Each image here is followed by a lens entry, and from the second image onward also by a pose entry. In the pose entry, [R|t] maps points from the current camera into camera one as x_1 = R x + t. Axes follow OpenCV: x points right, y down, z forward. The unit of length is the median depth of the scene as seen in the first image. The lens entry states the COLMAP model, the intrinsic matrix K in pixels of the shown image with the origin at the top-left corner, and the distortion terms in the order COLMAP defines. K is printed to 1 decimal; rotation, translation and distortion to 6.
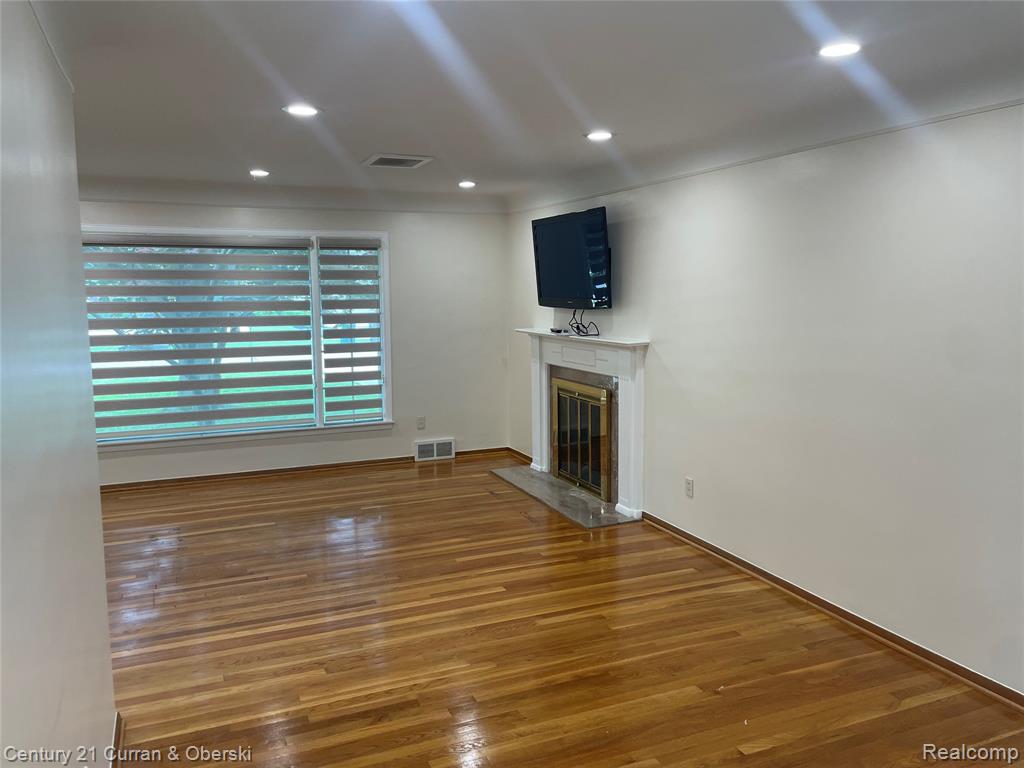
lens RADIAL K [[774.8, 0, 509.3], [0, 774.8, 368.6], [0, 0, 1]] dist [0.089048, -0.110323]
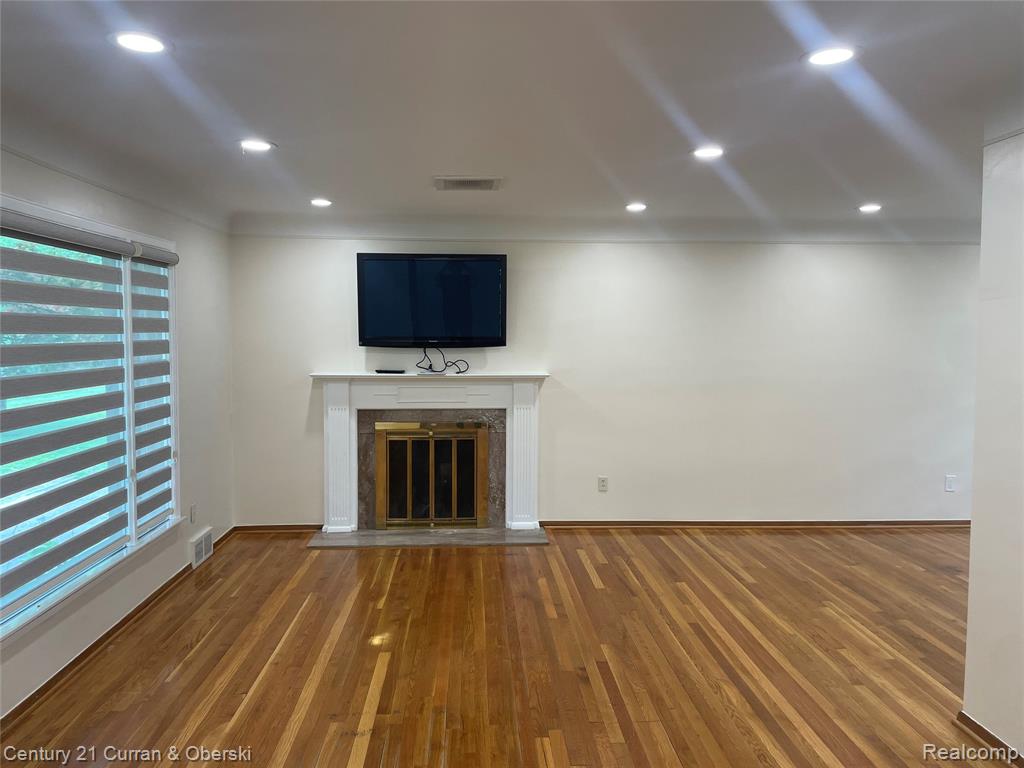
lens RADIAL K [[774.8, 0, 509.3], [0, 774.8, 368.6], [0, 0, 1]] dist [0.089048, -0.110323]
pose [[0.340324, -0.036444, 0.939602, -1.106251], [0.093516, 0.995606, 0.004744, -0.061099], [-0.935646, 0.086254, 0.342237, 0.761423]]
